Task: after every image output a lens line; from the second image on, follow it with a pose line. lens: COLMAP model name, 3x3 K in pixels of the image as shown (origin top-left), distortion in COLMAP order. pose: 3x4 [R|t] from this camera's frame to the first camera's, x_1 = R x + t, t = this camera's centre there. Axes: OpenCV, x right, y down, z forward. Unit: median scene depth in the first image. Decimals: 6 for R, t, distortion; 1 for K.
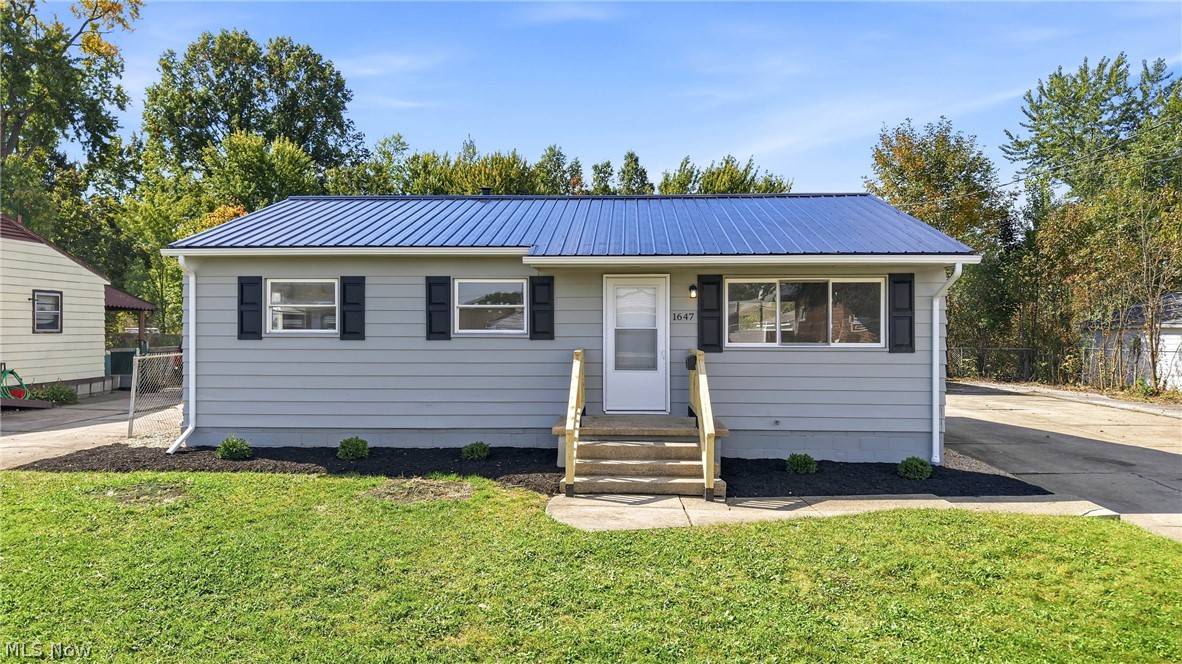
lens RADIAL K [[801.4, 0, 591.0], [0, 801.4, 332.0], [0, 0, 1]] dist [0.070727, -0.085133]
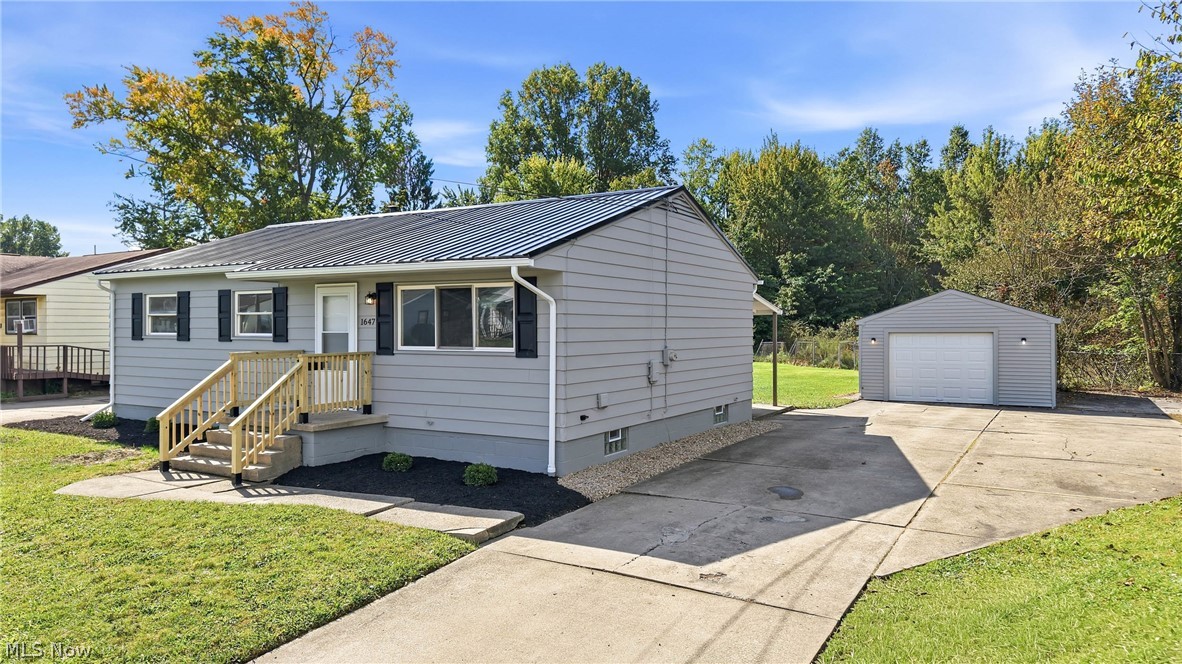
lens RADIAL K [[810.2, 0, 613.3], [0, 810.2, 332.2], [0, 0, 1]] dist [0.035088, 0.000421]
pose [[0.880473, 0.001631, -0.474094, 0.933942], [0.000521, 0.999990, 0.004409, -0.009701], [0.474097, -0.004129, 0.880463, 0.186369]]
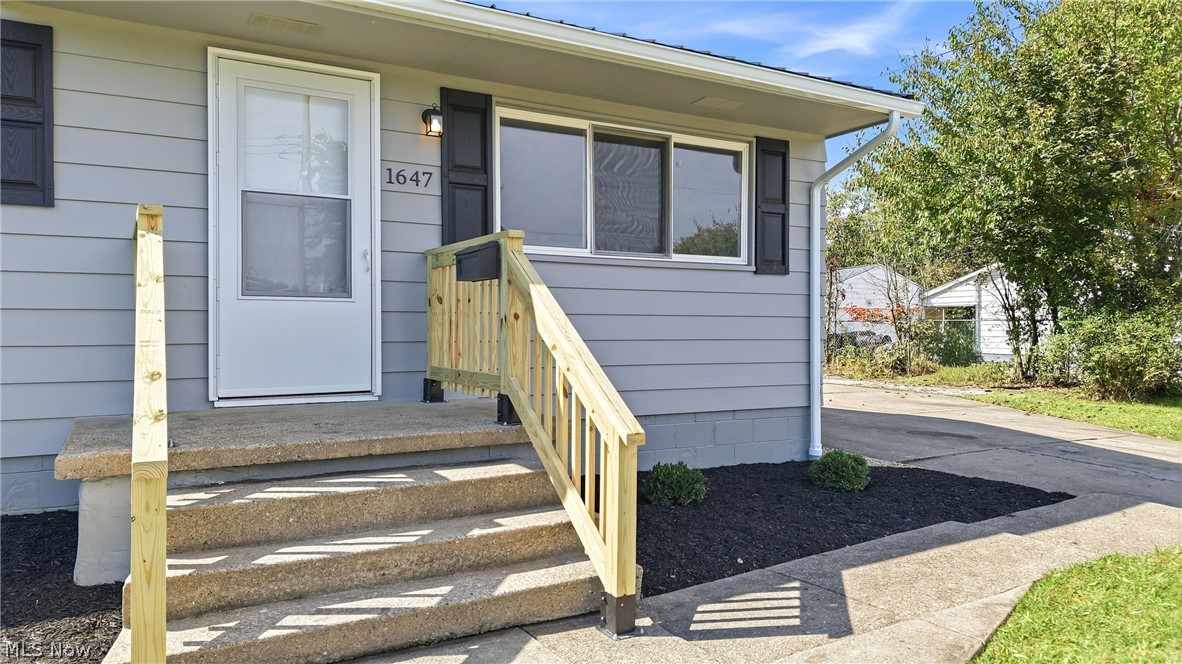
lens RADIAL K [[801.4, 0, 591.0], [0, 801.4, 332.0], [0, 0, 1]] dist [0.070727, -0.085133]
pose [[0.850761, -0.003724, 0.525540, -0.033823], [0.001095, 0.999985, 0.005312, 0.063783], [-0.525552, -0.003944, 0.850752, 0.568828]]
